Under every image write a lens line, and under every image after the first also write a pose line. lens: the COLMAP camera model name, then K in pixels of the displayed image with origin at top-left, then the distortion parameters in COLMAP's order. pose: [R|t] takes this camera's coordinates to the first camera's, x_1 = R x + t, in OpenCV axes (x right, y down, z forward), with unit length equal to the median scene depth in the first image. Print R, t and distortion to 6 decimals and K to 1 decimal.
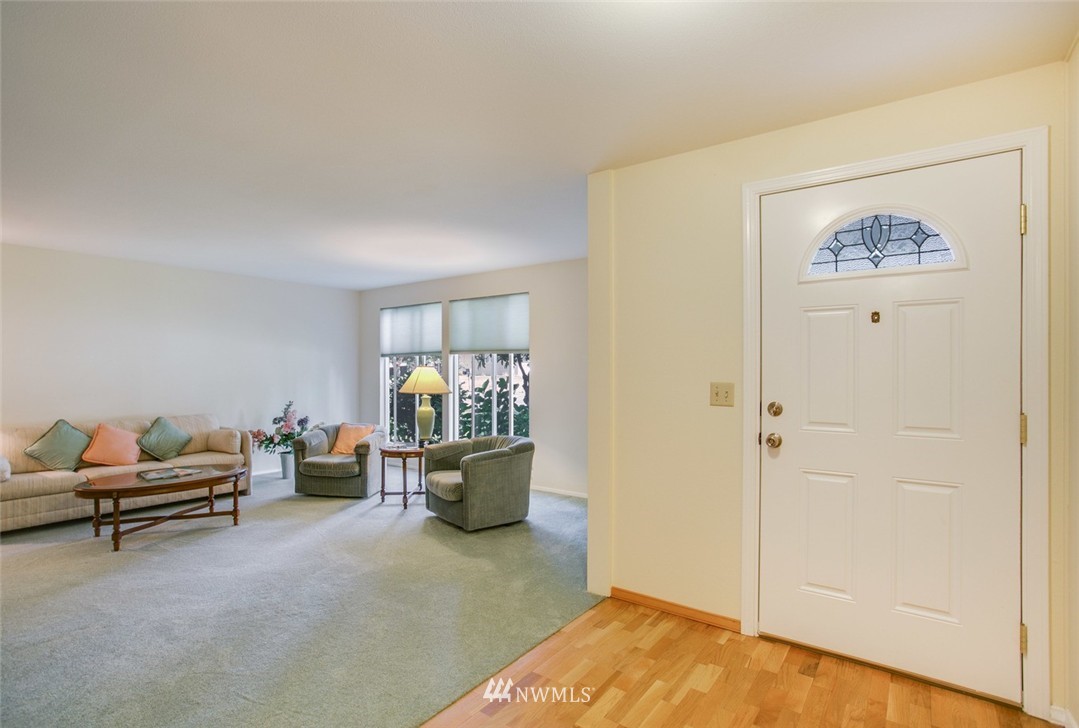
lens RADIAL K [[543.0, 0, 534.3], [0, 543.0, 368.7], [0, 0, 1]] dist [-0.001825, 0.011039]
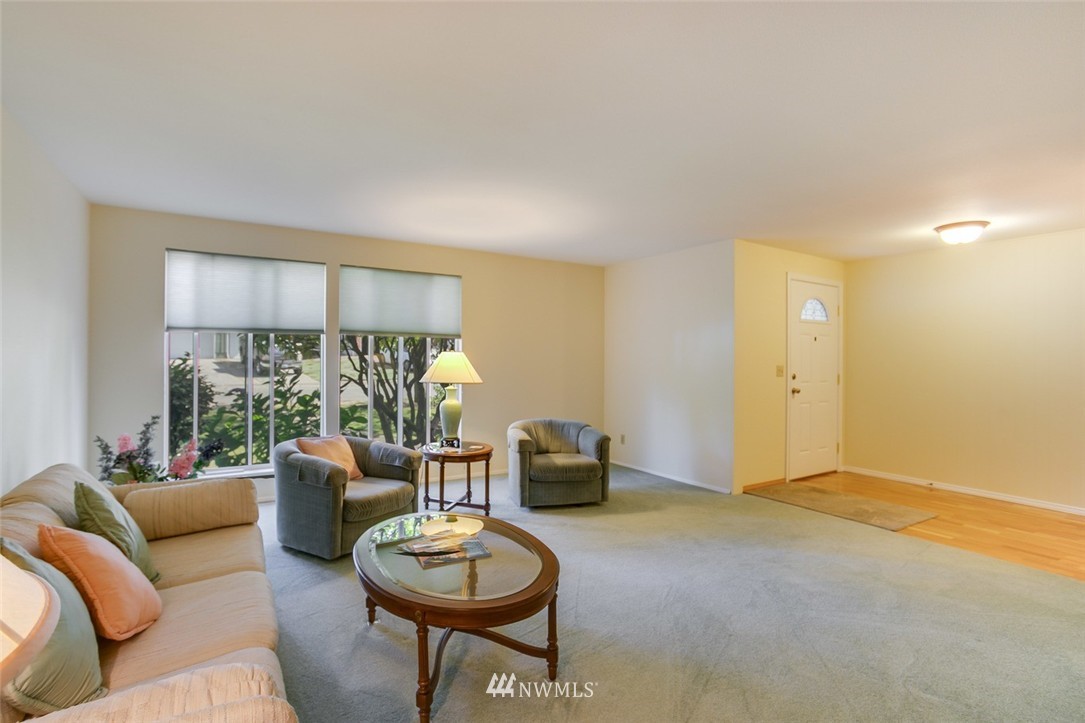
lens RADIAL K [[521.9, 0, 542.3], [0, 521.9, 358.7], [0, 0, 1]] dist [-0.043040, 0.045531]
pose [[0.346770, 0.003391, 0.937944, -0.897222], [-0.011081, 0.999938, 0.000481, 0.004913], [-0.937885, -0.010560, 0.346786, 0.580019]]
